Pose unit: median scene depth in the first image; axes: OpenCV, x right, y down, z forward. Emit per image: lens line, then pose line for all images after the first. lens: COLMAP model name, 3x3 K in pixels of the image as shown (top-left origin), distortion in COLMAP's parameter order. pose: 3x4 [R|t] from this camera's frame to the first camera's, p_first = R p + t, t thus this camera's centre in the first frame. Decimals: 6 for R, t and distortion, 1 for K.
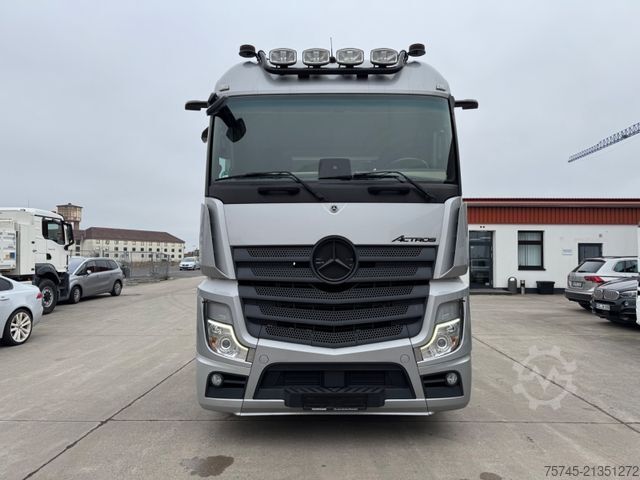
lens RADIAL K [[447.0, 0, 318.6], [0, 447.0, 241.1], [0, 0, 1]] dist [0.076877, -0.090359]
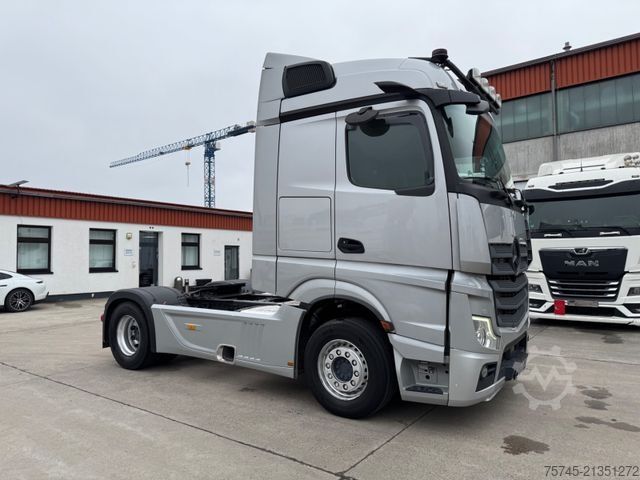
lens RADIAL K [[447.0, 0, 318.6], [0, 447.0, 241.1], [0, 0, 1]] dist [0.076877, -0.090359]
pose [[0.570256, 0.021911, 0.821175, -1.302405], [-0.018362, 0.999734, -0.013924, 0.027883], [-0.821262, -0.007138, 0.570507, 0.721194]]
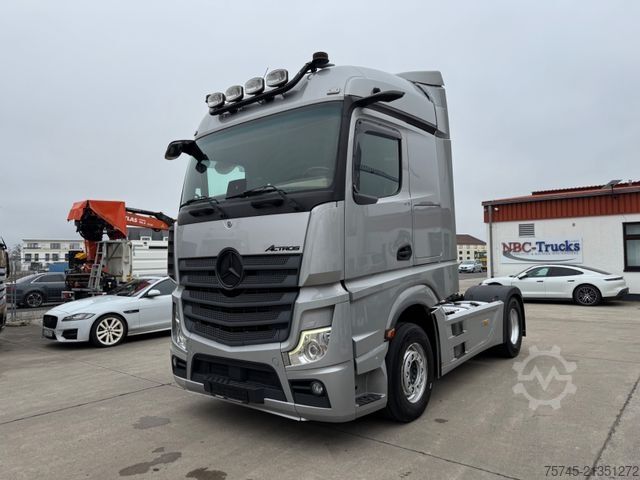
lens RADIAL K [[447.0, 0, 318.6], [0, 447.0, 241.1], [0, 0, 1]] dist [0.076877, -0.090359]
pose [[0.789692, -0.044825, -0.611864, 0.913425], [0.041978, 0.998938, -0.019003, 0.002438], [0.612065, -0.010679, 0.790735, 0.226432]]
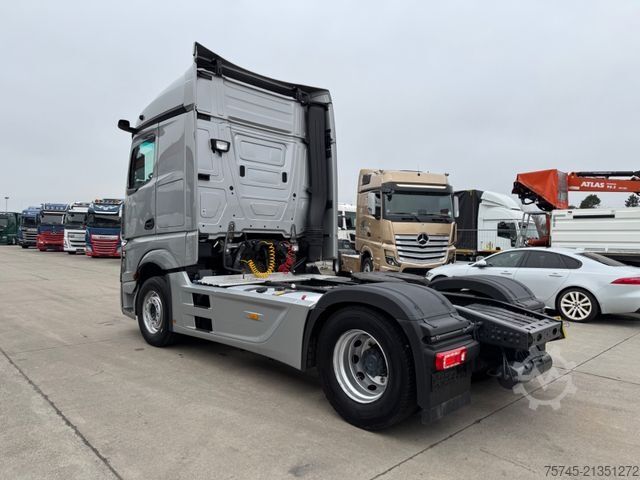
lens RADIAL K [[446.8, 0, 320.6], [0, 446.8, 236.7], [0, 0, 1]] dist [0.080601, -0.078346]
pose [[-0.693249, -0.011684, -0.720604, 1.127169], [0.010733, 0.999590, -0.026533, 0.118662], [0.720619, -0.026128, -0.692839, 2.933873]]
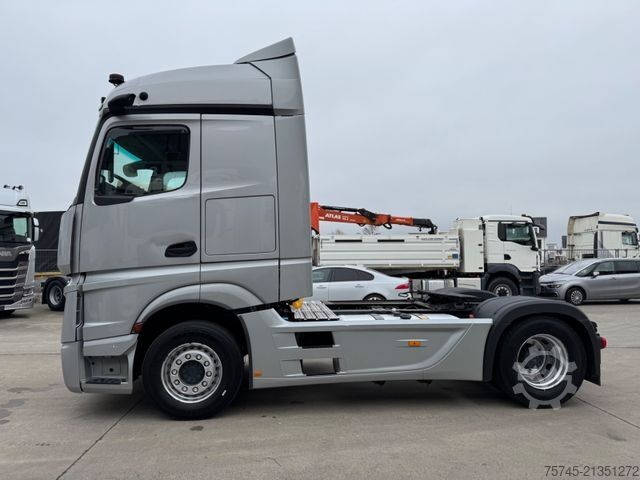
lens RADIAL K [[446.8, 0, 320.6], [0, 446.8, 236.7], [0, 0, 1]] dist [0.080601, -0.078346]
pose [[0.112150, -0.047005, -0.992579, 1.582930], [0.038019, 0.998352, -0.042983, 0.053490], [0.992964, -0.032916, 0.113752, 1.540702]]
